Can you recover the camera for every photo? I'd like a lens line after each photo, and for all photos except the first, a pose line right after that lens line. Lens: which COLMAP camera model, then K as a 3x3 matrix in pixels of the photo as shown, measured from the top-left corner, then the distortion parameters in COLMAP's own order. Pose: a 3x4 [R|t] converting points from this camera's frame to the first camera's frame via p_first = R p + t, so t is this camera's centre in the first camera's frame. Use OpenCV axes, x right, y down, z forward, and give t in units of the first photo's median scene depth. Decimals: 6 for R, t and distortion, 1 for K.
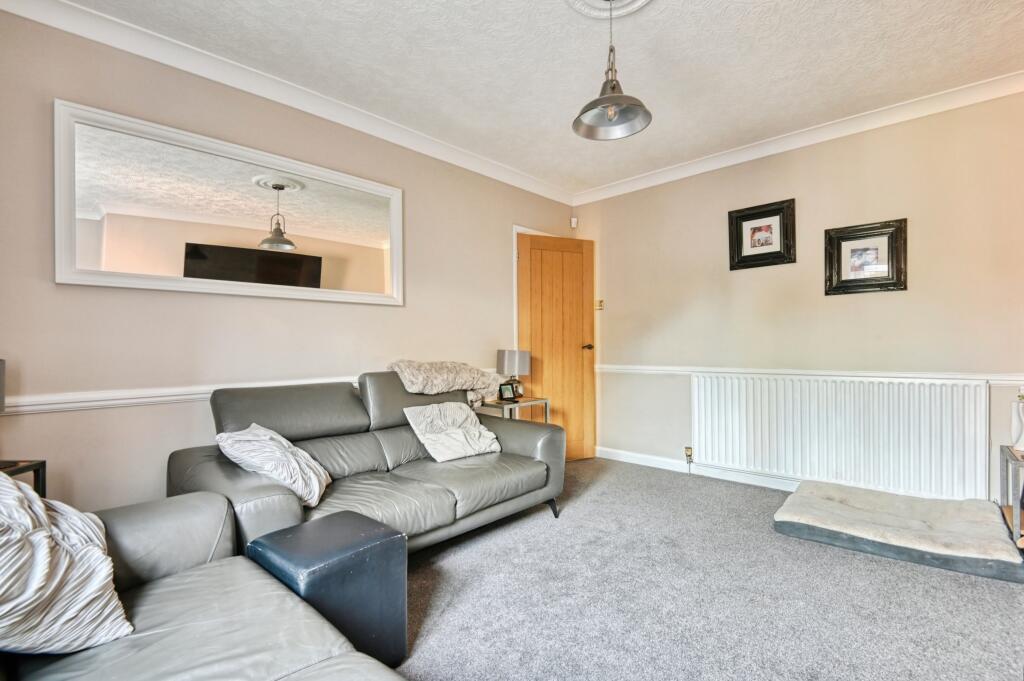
lens RADIAL K [[475.8, 0, 512.0], [0, 475.8, 340.5], [0, 0, 1]] dist [-0.039780, -0.000130]
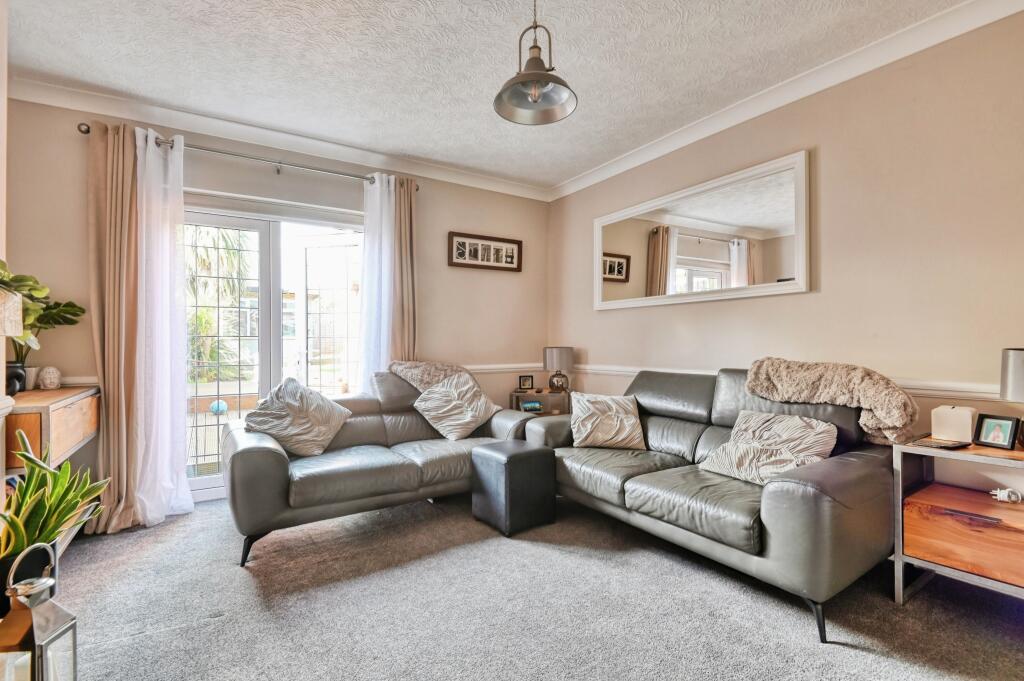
lens RADIAL K [[475.8, 0, 512.0], [0, 475.8, 340.5], [0, 0, 1]] dist [-0.039780, -0.000130]
pose [[-0.254485, -0.000310, -0.967077, 0.998086], [0.006307, 0.999978, -0.001981, 0.008781], [0.967056, -0.006604, -0.254478, 1.061717]]
